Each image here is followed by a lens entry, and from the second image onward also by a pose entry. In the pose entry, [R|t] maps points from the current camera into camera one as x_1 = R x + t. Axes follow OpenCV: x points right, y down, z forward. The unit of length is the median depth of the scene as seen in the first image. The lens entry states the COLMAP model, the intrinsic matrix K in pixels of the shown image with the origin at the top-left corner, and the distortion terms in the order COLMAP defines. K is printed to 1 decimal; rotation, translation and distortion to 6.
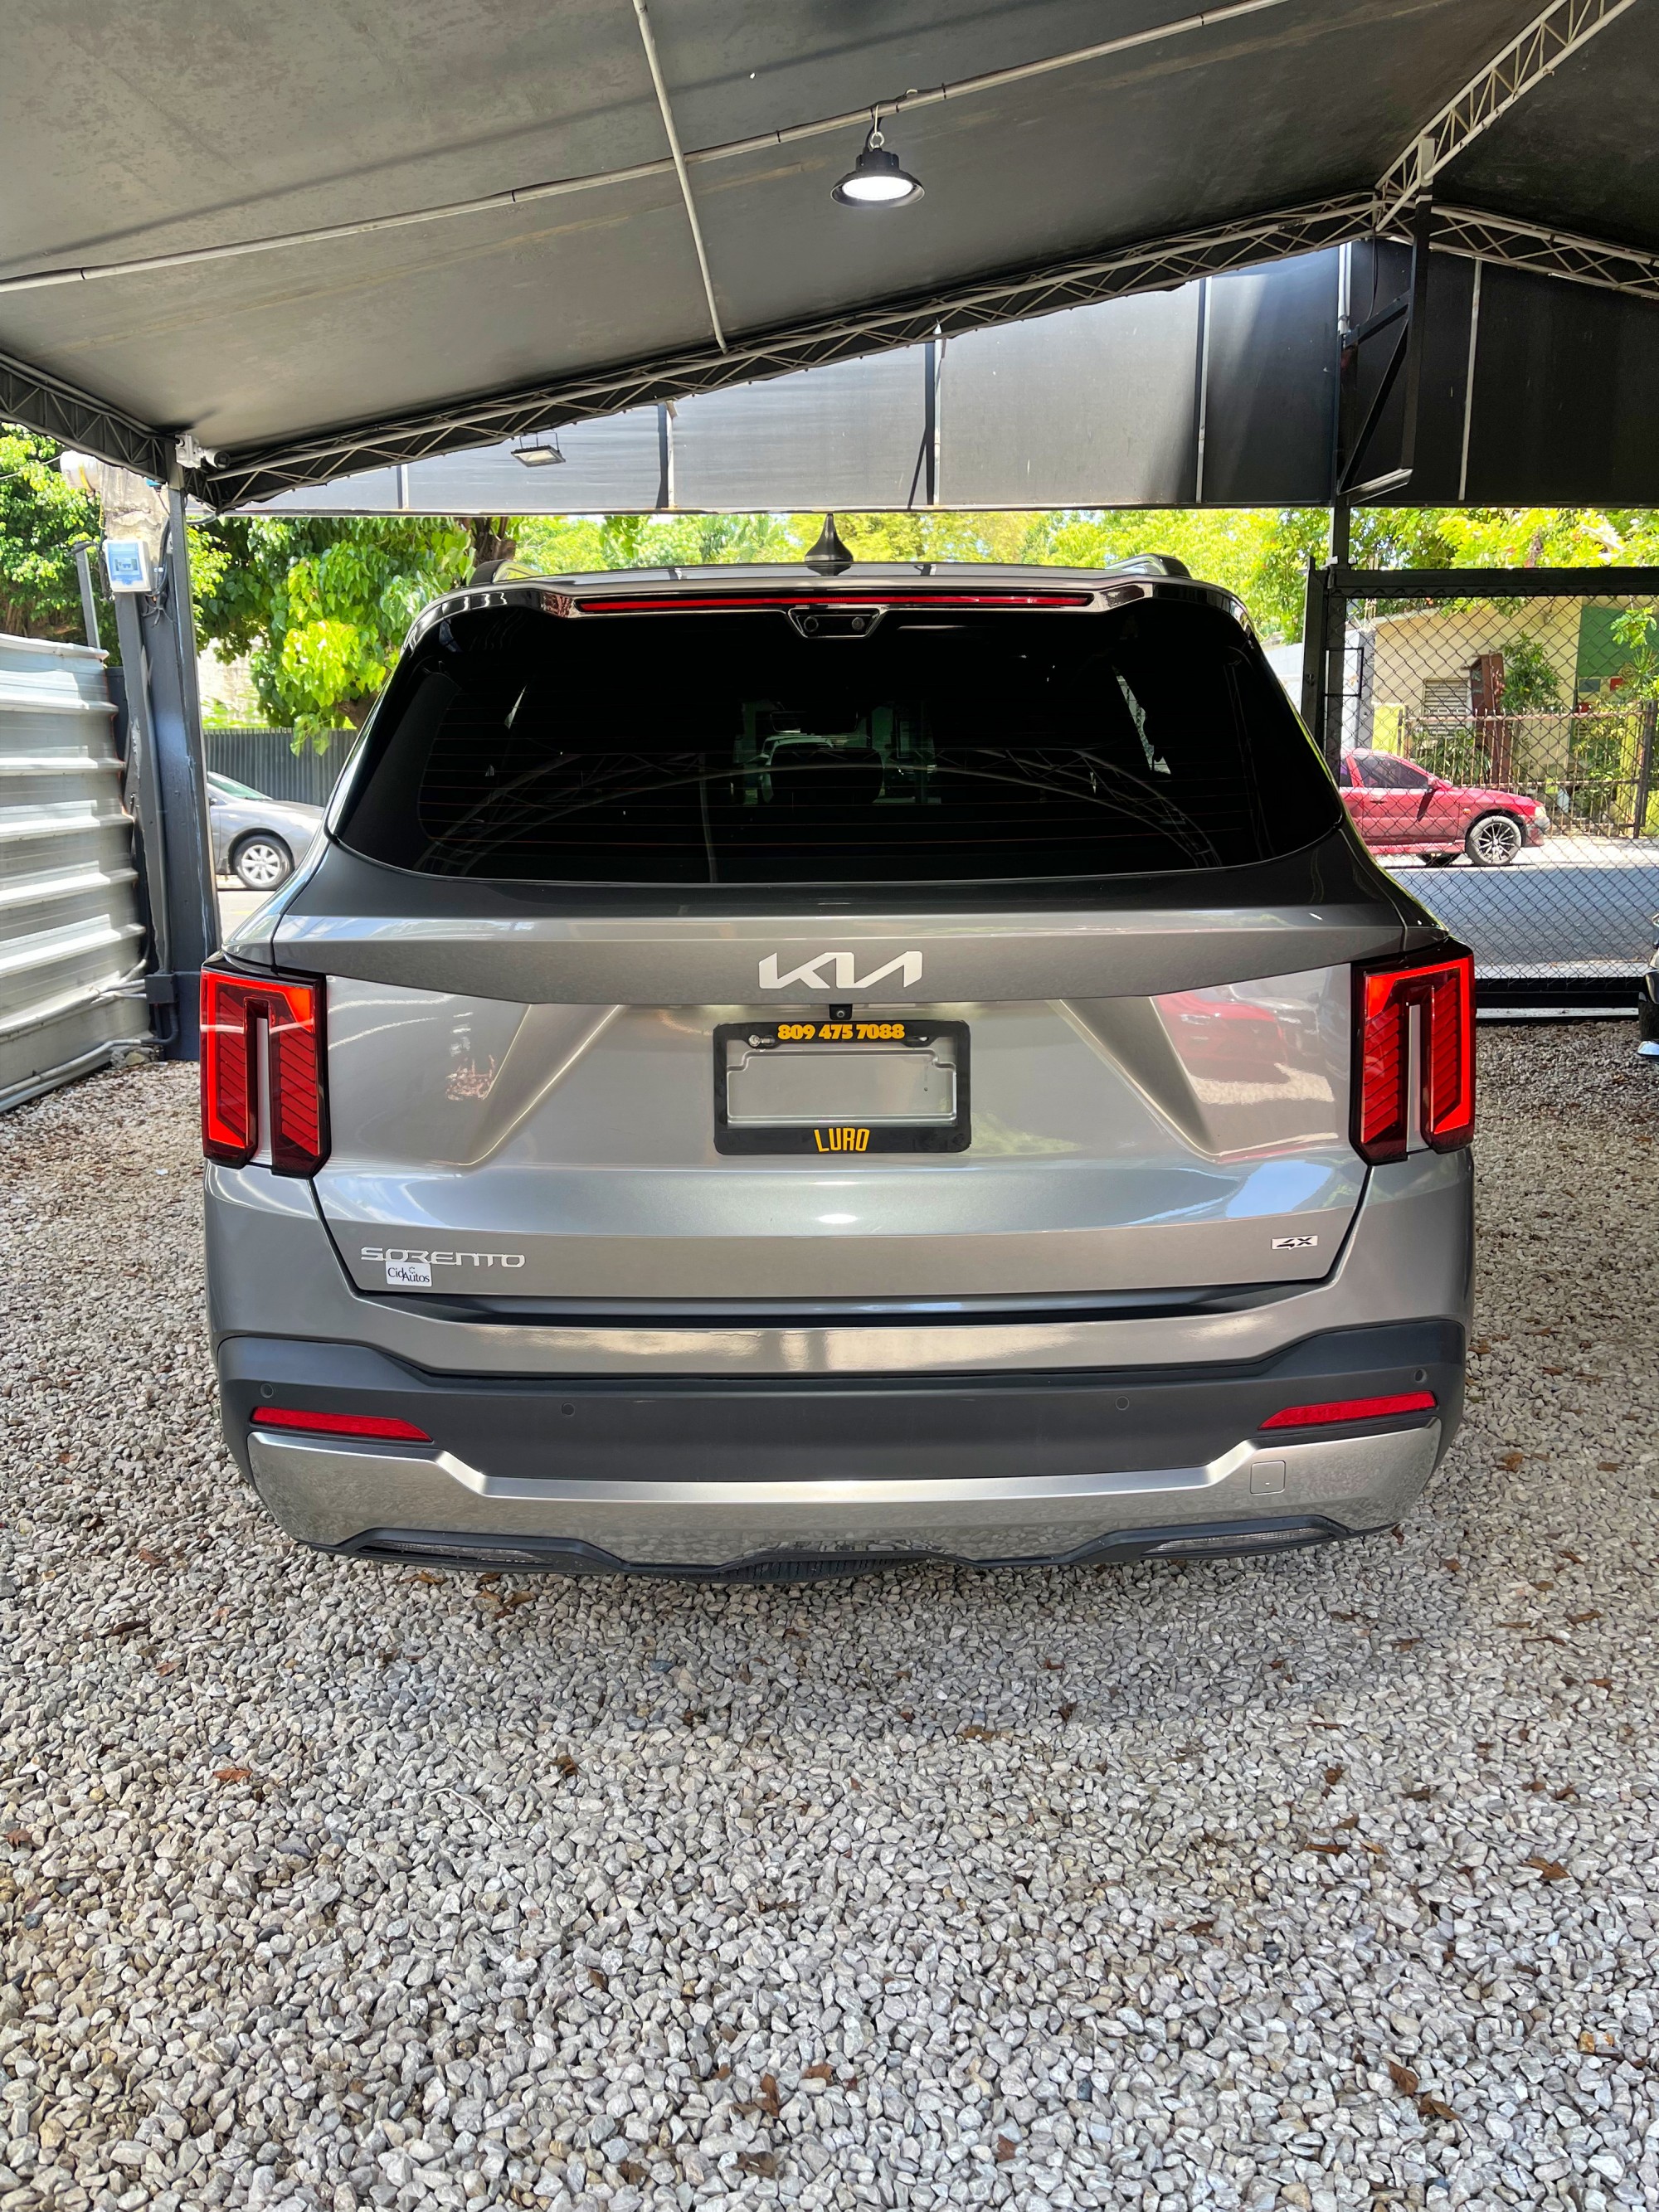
lens RADIAL K [[1698.4, 0, 815.3], [0, 1698.4, 1110.5], [0, 0, 1]] dist [0.037308, -0.014167]
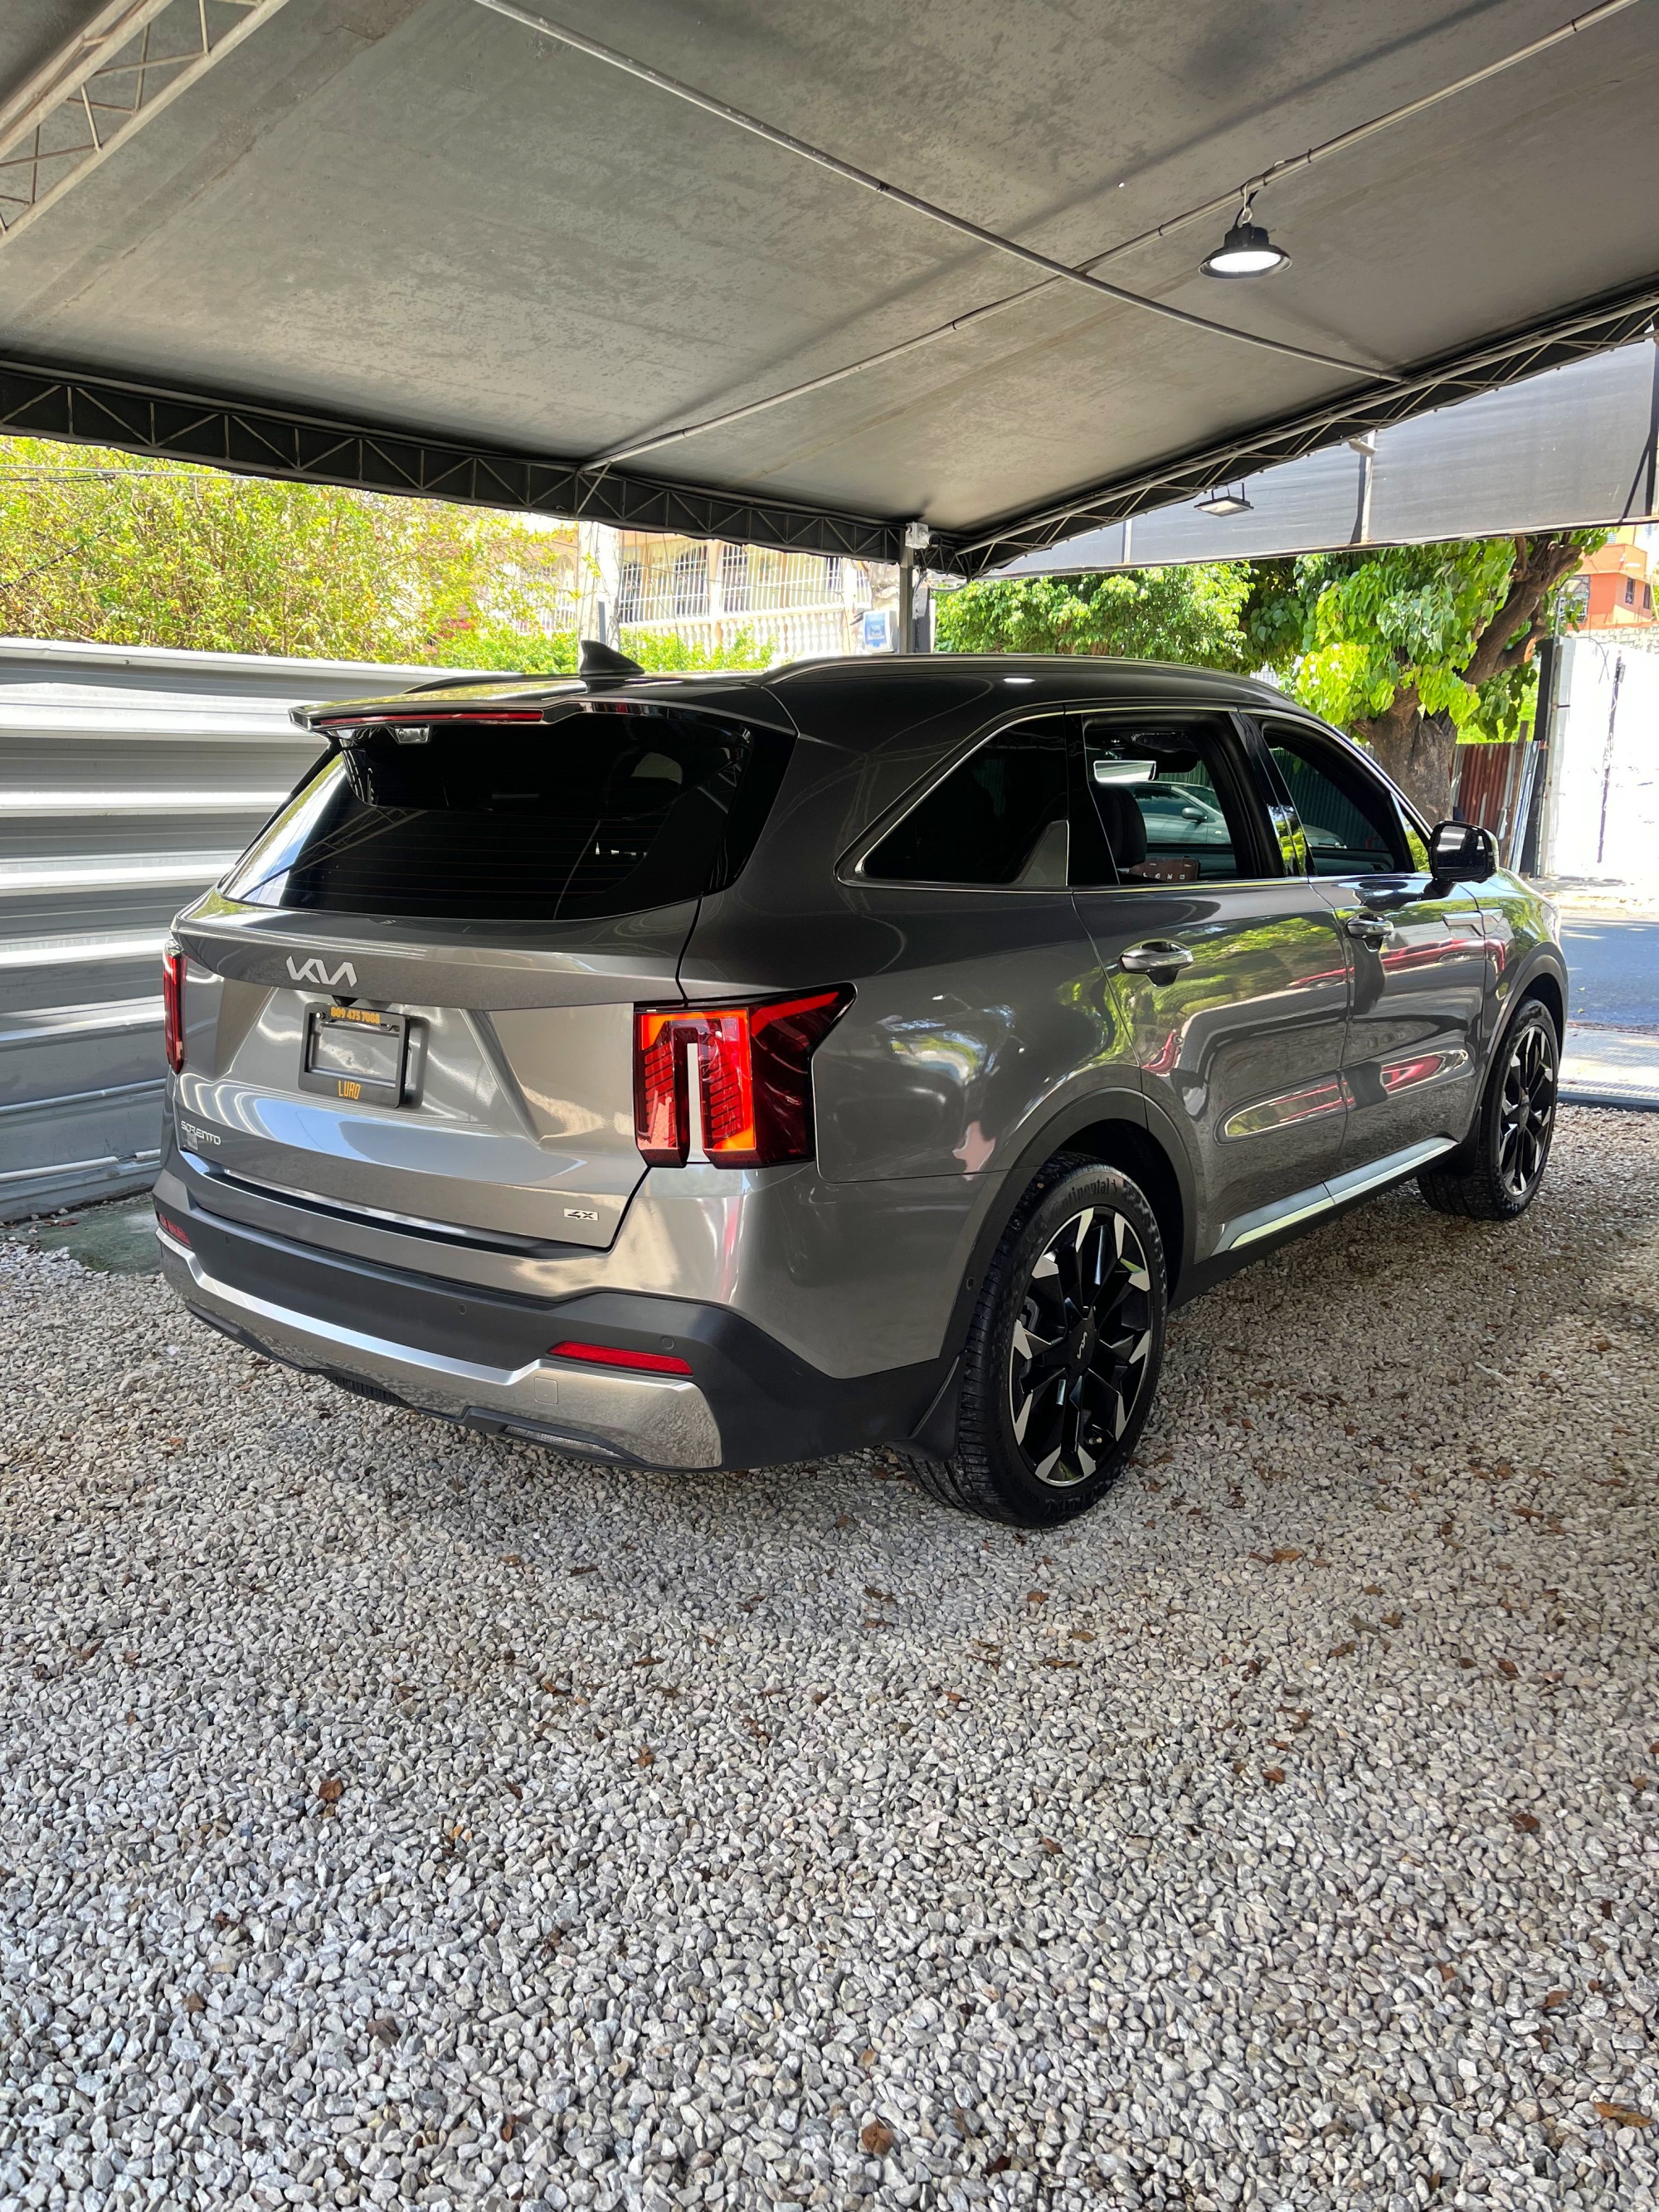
lens RADIAL K [[1698.4, 0, 814.0], [0, 1698.4, 1103.8], [0, 0, 1]] dist [0.037308, -0.014167]
pose [[0.777298, 0.129580, -0.615643, 0.355620], [-0.134502, 0.990162, 0.038590, -0.023275], [0.614587, 0.052810, 0.787080, 0.028854]]
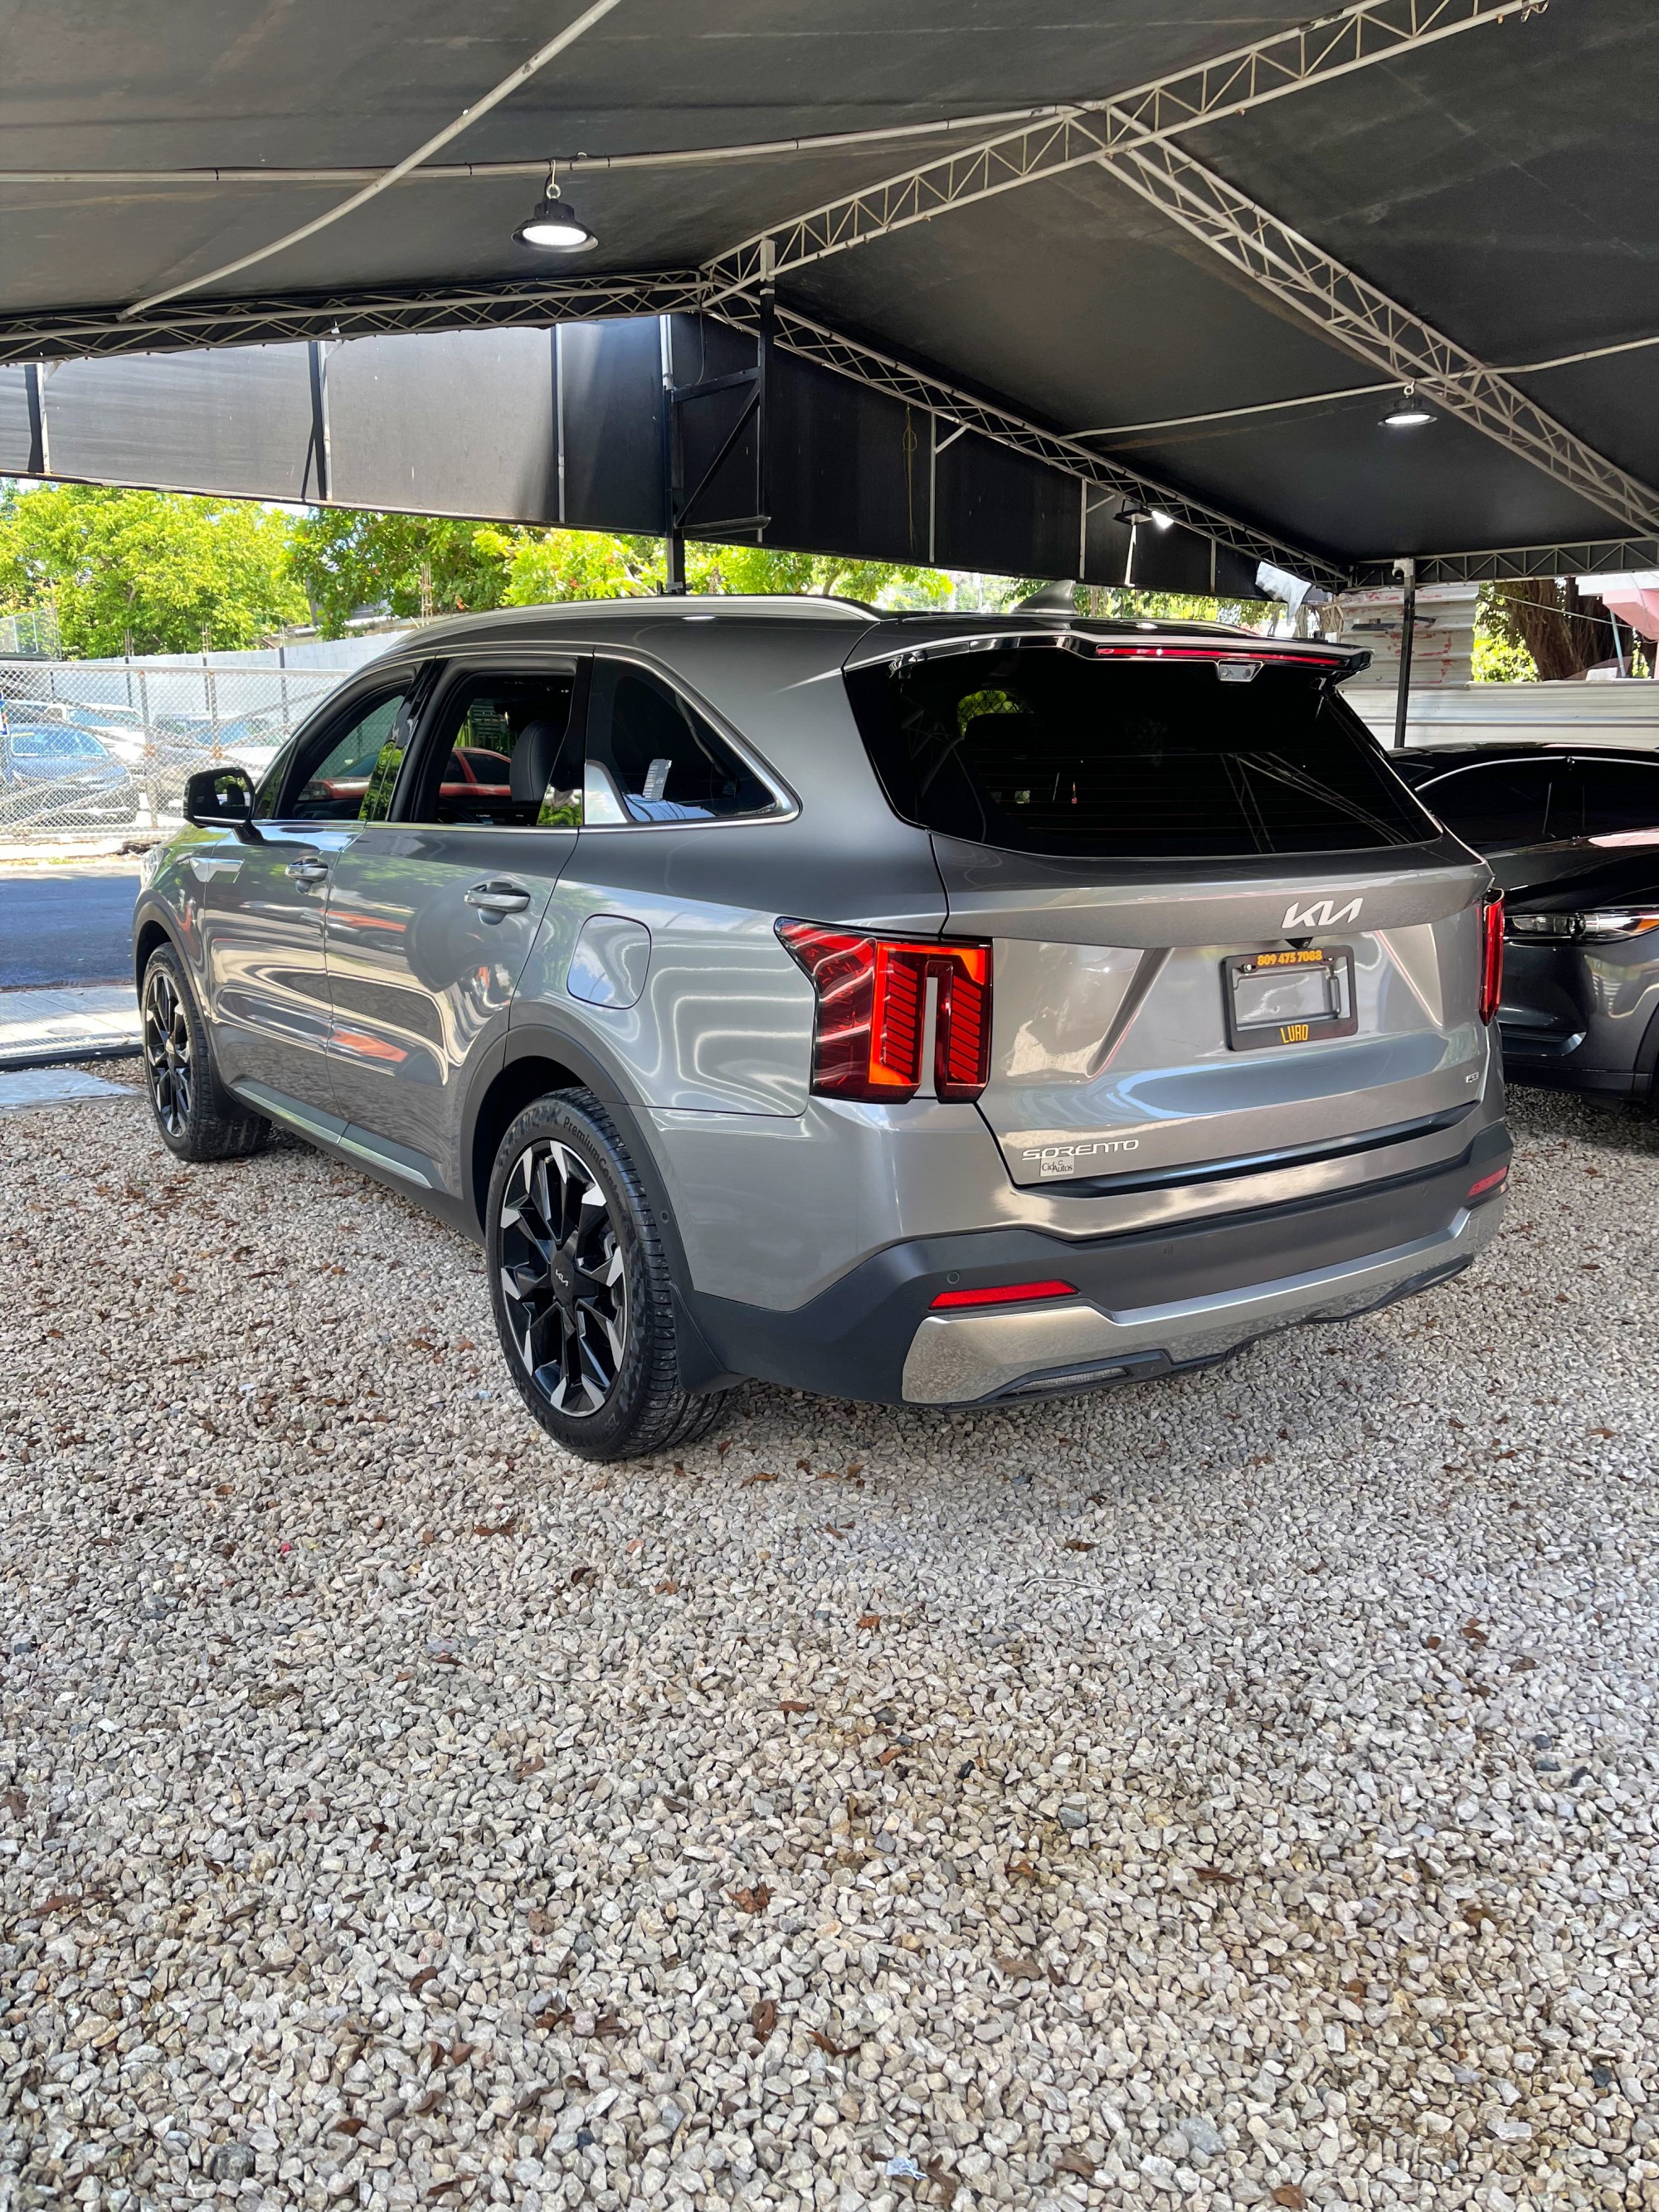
lens RADIAL K [[1698.4, 0, 817.3], [0, 1698.4, 1103.3], [0, 0, 1]] dist [0.037308, -0.014167]
pose [[0.818774, -0.102254, 0.564937, -0.329399], [0.101744, 0.994279, 0.032506, -0.003424], [-0.565029, 0.030864, 0.824494, 0.012894]]
